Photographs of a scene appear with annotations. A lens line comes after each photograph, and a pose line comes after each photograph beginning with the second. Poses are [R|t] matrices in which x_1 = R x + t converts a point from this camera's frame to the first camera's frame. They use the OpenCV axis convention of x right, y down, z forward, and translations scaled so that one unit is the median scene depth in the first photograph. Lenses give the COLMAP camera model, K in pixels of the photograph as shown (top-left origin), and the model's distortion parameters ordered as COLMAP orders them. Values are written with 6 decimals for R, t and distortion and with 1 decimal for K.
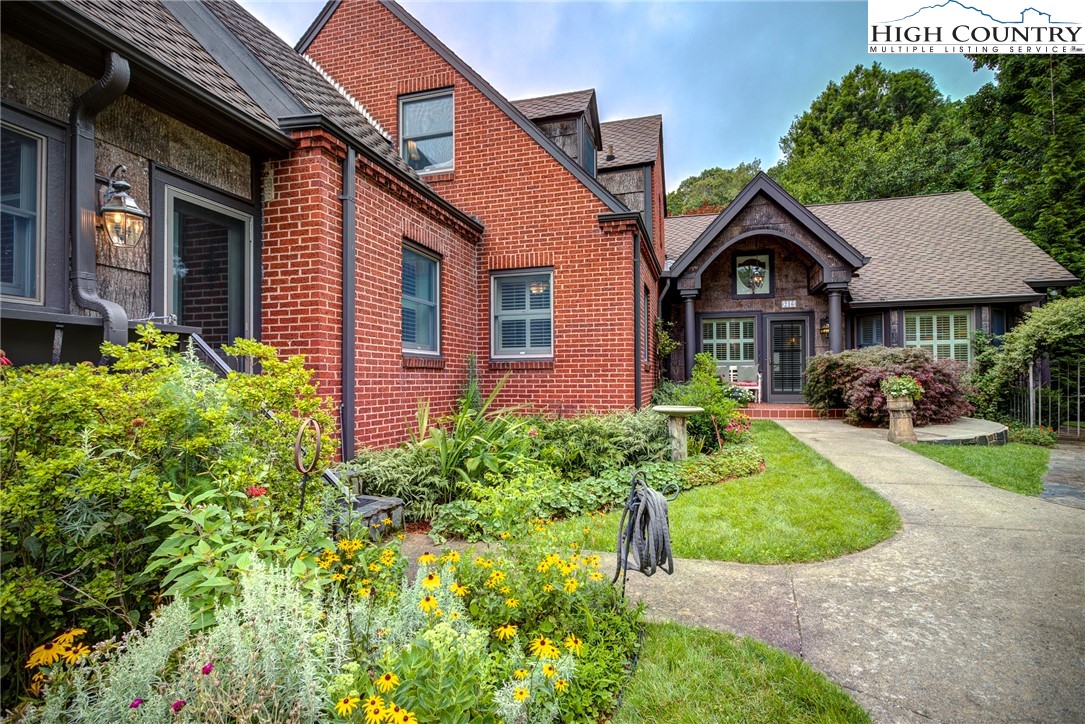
lens RADIAL K [[533.0, 0, 544.9], [0, 533.0, 370.4], [0, 0, 1]] dist [-0.018076, 0.001521]
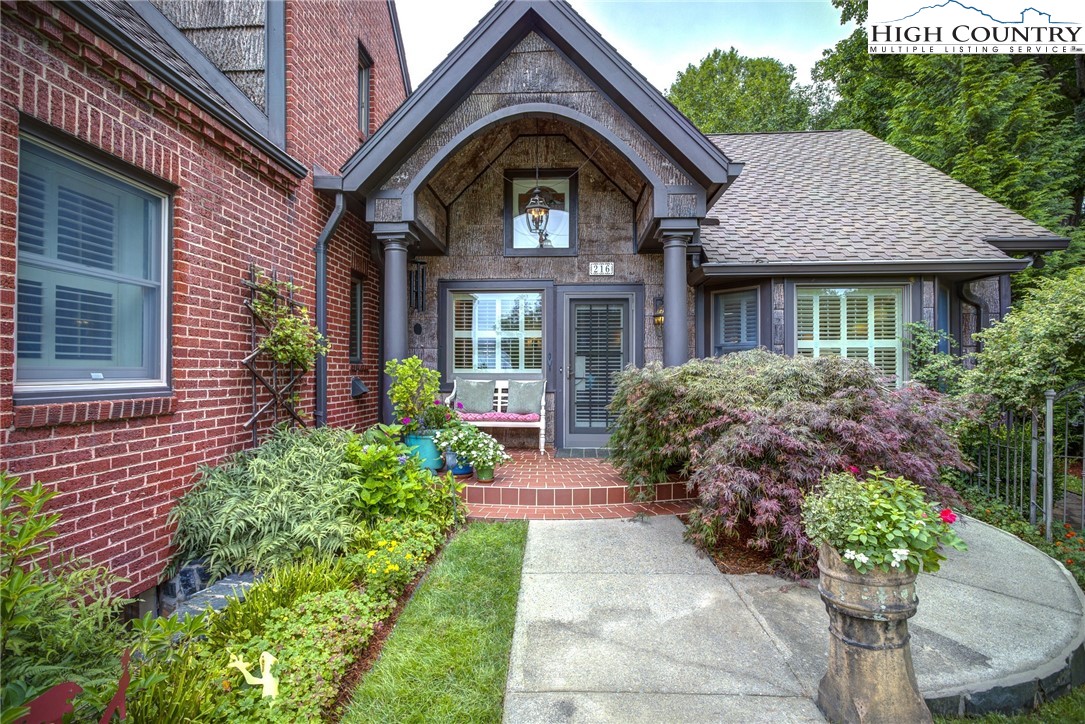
lens RADIAL K [[533.0, 0, 542.6], [0, 533.0, 362.5], [0, 0, 1]] dist [-0.018076, 0.001521]
pose [[0.974582, 0.010123, 0.223802, 0.307673], [-0.010154, 0.999948, -0.001010, -0.029826], [-0.223801, -0.001288, 0.974634, 0.528475]]
